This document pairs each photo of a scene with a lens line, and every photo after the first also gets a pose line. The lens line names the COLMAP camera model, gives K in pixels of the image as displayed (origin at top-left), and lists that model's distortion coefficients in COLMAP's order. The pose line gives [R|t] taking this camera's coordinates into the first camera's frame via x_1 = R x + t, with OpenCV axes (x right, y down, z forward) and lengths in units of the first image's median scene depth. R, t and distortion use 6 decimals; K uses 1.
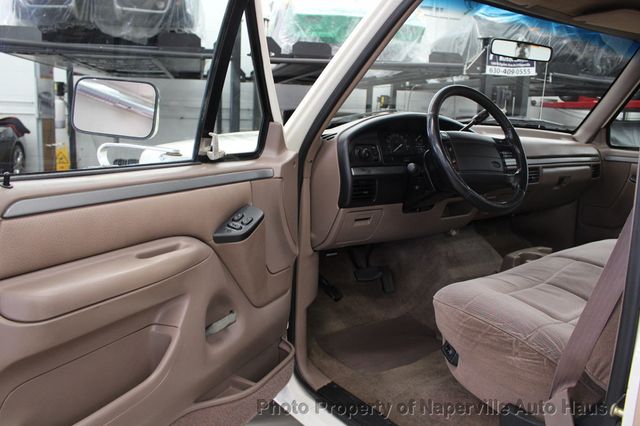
lens RADIAL K [[531.7, 0, 318.4], [0, 531.7, 212.9], [0, 0, 1]] dist [-0.127085, 0.070558]
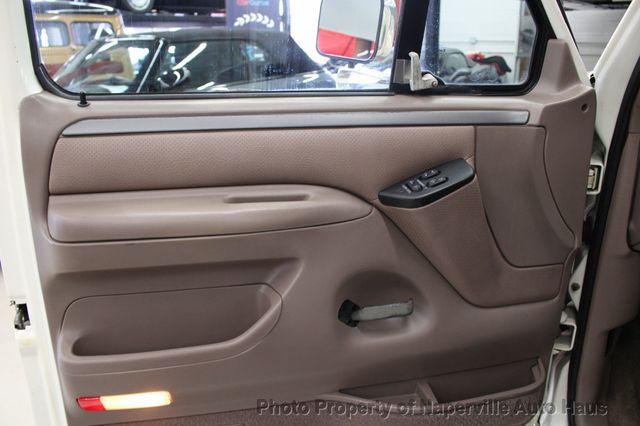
lens RADIAL K [[531.7, 0, 320.8], [0, 531.7, 214.8], [0, 0, 1]] dist [-0.127085, 0.070558]
pose [[0.613139, 0.201303, -0.763897, 0.296597], [-0.115766, 0.979445, 0.165185, -0.037486], [0.781447, -0.012847, 0.623840, 0.438721]]
